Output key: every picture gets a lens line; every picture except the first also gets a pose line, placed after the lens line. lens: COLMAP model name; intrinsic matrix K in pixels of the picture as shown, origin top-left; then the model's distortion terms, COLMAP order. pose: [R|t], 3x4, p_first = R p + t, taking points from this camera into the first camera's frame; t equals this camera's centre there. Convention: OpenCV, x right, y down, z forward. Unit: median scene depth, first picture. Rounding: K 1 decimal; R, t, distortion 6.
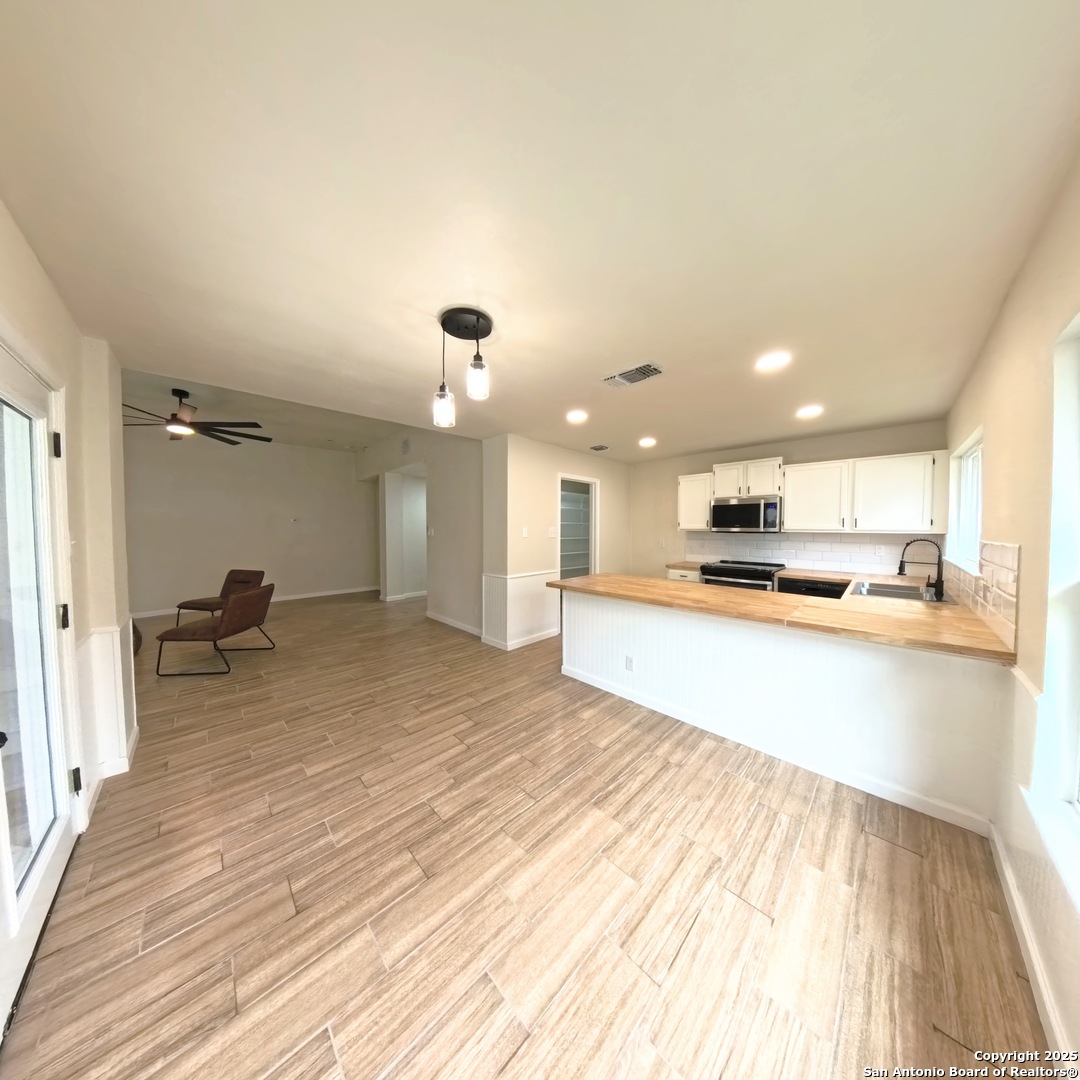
lens RADIAL K [[353.2, 0, 537.0], [0, 353.2, 539.2], [0, 0, 1]] dist [-0.013697, -0.000323]
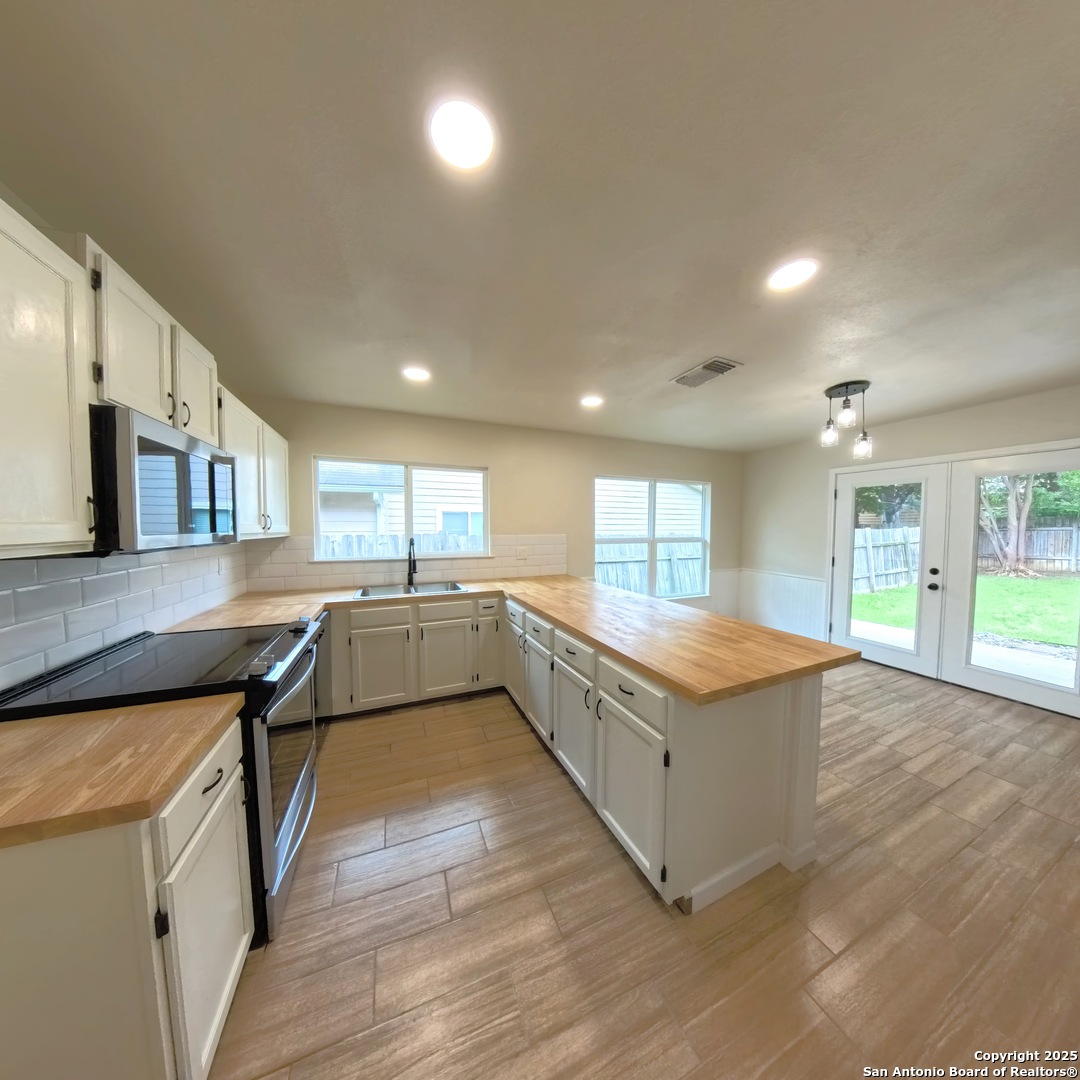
lens RADIAL K [[353.2, 0, 541.8], [0, 353.2, 542.3], [0, 0, 1]] dist [-0.013697, -0.000323]
pose [[-0.931428, -0.017911, 0.363484, 0.375850], [0.010006, 0.997150, 0.074774, -0.084214], [-0.363788, 0.073284, -0.928595, 2.359984]]
